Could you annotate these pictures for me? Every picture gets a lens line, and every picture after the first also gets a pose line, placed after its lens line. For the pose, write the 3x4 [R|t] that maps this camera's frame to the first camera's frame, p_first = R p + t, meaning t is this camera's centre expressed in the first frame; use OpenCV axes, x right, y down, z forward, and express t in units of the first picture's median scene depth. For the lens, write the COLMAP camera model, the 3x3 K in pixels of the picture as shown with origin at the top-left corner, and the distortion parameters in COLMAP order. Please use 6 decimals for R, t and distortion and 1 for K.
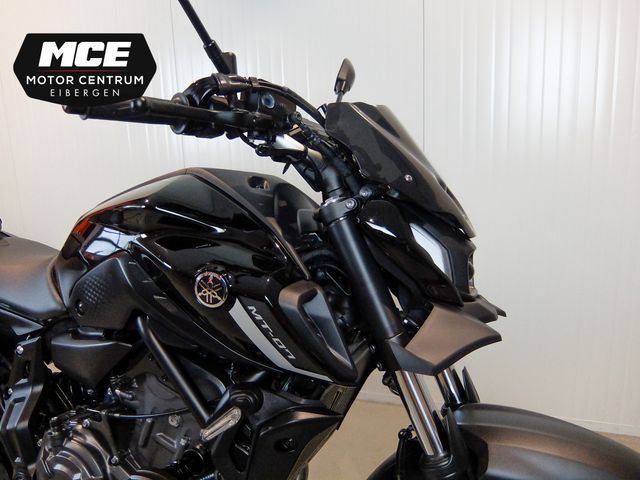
lens RADIAL K [[468.5, 0, 318.7], [0, 468.5, 238.3], [0, 0, 1]] dist [-0.032866, 0.020335]
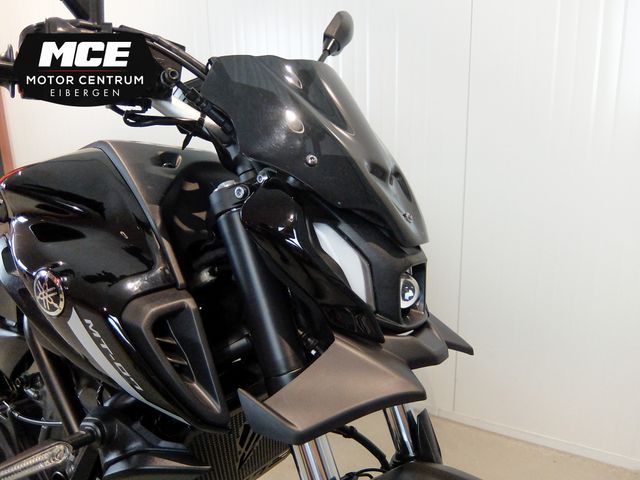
lens RADIAL K [[468.5, 0, 317.0], [0, 468.5, 234.7], [0, 0, 1]] dist [-0.032866, 0.020335]
pose [[0.981582, 0.059764, -0.181452, 0.327979], [-0.051831, 0.997494, 0.048159, -0.047415], [0.183875, -0.037868, 0.982220, 0.285294]]
